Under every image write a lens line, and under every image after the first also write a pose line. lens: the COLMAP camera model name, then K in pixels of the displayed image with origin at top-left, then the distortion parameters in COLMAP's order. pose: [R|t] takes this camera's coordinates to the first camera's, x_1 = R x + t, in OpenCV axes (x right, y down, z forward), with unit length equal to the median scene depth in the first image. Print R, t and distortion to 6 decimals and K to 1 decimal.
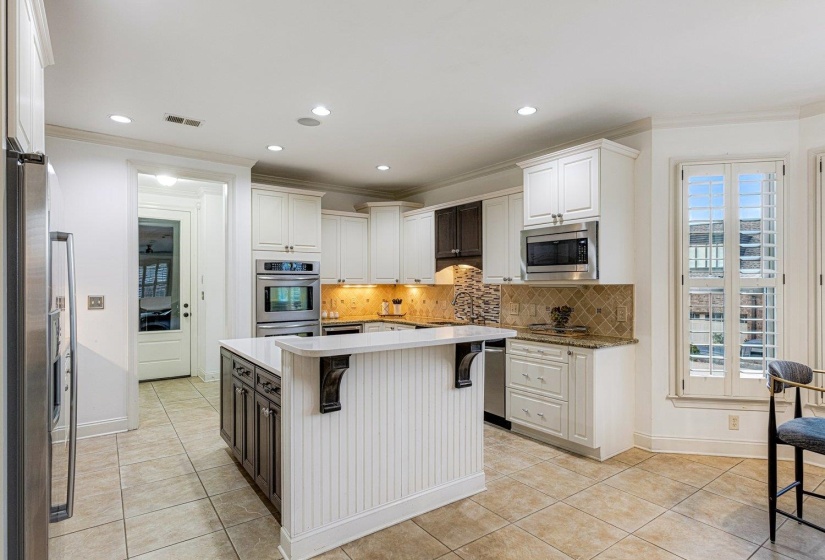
lens RADIAL K [[438.9, 0, 414.2], [0, 438.9, 283.5], [0, 0, 1]] dist [-0.001476, 0.000391]
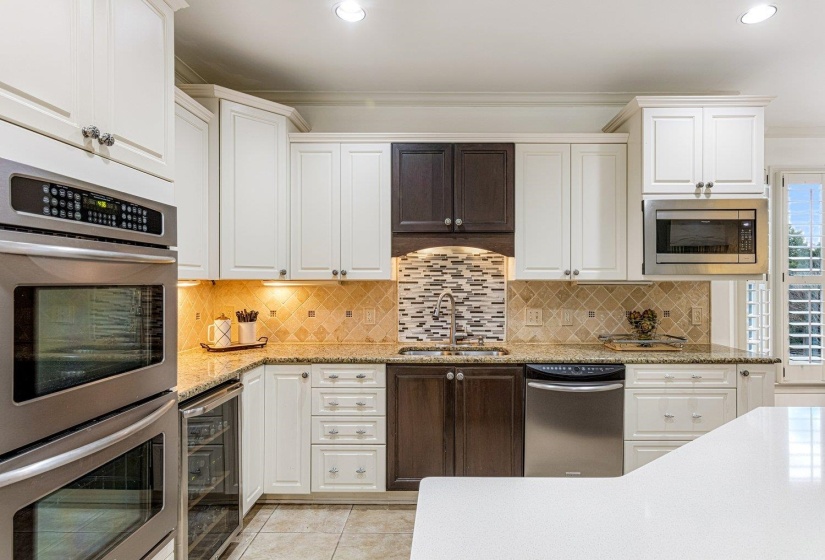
lens RADIAL K [[438.9, 0, 413.9], [0, 438.9, 277.1], [0, 0, 1]] dist [-0.001476, 0.000391]
pose [[0.583844, 0.010982, 0.811791, -0.397389], [-0.002188, 0.999926, -0.011953, 0.004787], [-0.811863, 0.005203, 0.583825, 0.714598]]
